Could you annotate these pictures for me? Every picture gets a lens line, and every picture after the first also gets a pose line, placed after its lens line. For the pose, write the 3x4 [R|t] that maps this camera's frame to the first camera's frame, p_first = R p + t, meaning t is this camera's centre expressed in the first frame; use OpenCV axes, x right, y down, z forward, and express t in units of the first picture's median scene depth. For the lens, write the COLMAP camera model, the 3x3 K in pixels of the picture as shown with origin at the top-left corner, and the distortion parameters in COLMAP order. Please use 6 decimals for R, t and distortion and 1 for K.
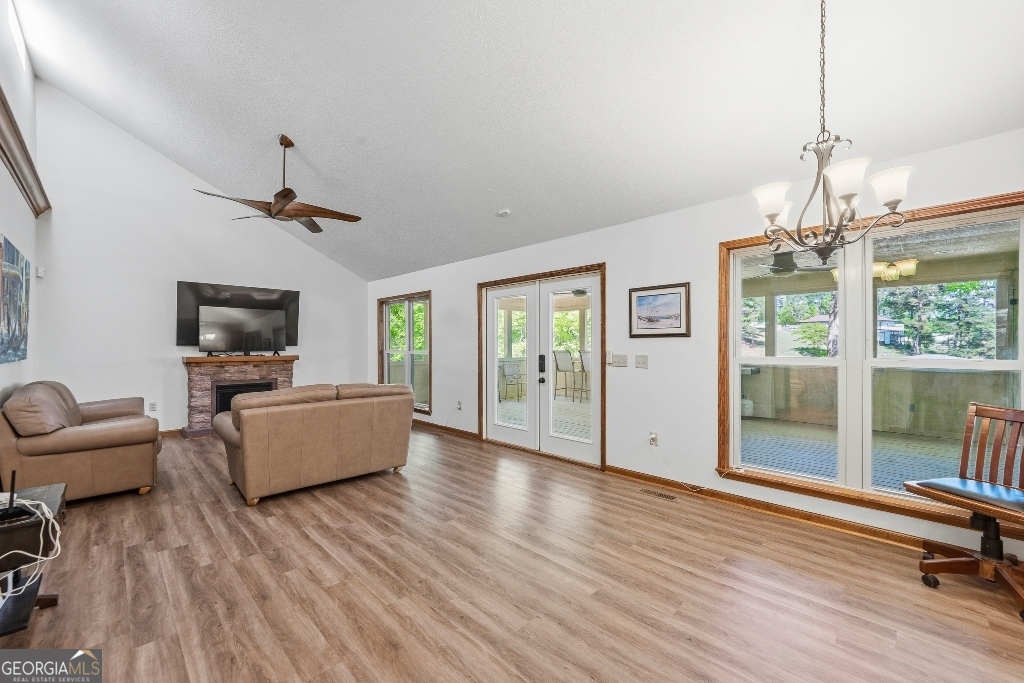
lens RADIAL K [[410.8, 0, 510.6], [0, 410.8, 347.2], [0, 0, 1]] dist [-0.007020, 0.000475]
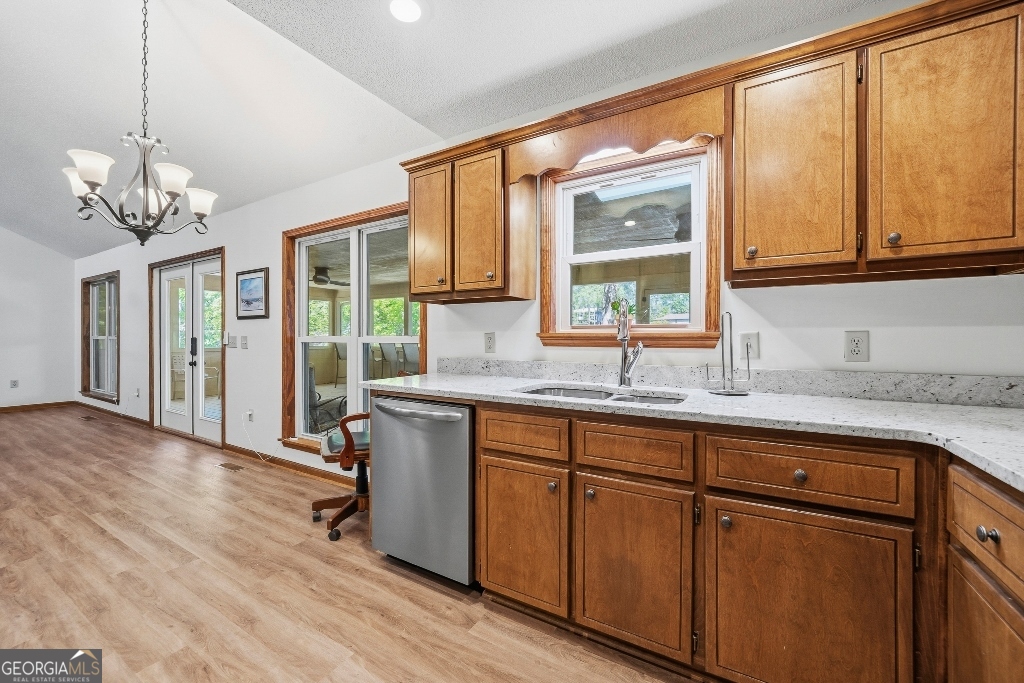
lens RADIAL K [[403.9, 0, 512.0], [0, 403.9, 341.5], [0, 0, 1]] dist [-0.004438, -0.000098]
pose [[0.968409, 0.004452, 0.249326, 0.661965], [-0.004709, 0.999989, 0.000435, 0.026956], [-0.249321, -0.001595, 0.968419, -0.152804]]
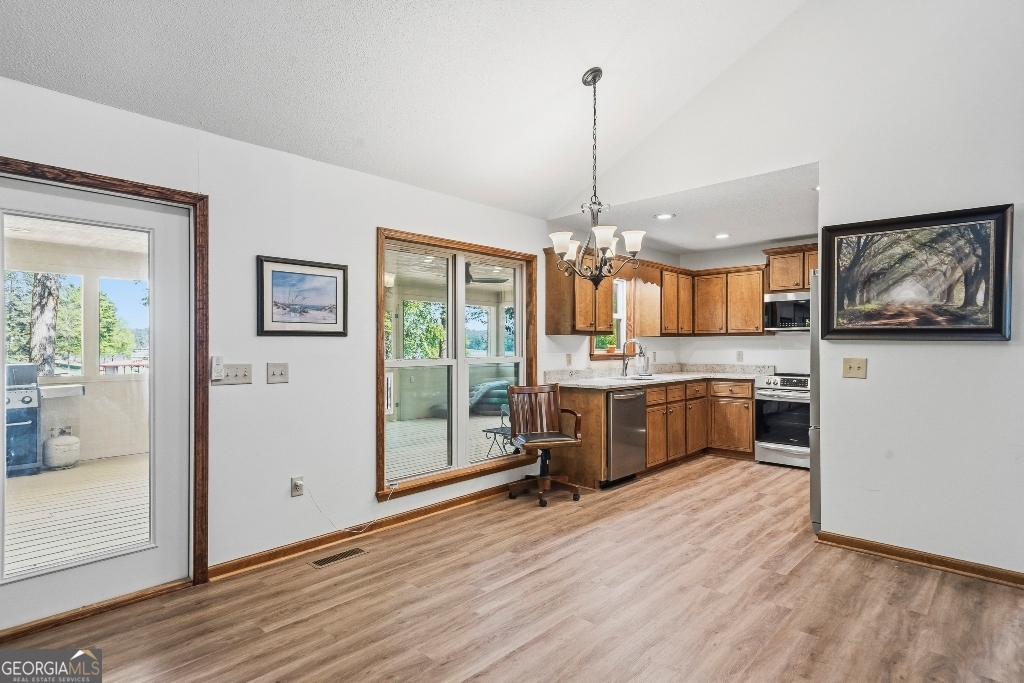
lens RADIAL K [[538.0, 0, 510.5], [0, 538.0, 347.3], [0, 0, 1]] dist [0.018059, 0.000211]
pose [[-0.036765, 0.001933, 0.999322, -0.491420], [0.010006, 0.999949, -0.001566, -0.000217], [-0.999274, 0.009941, -0.036783, 0.610107]]
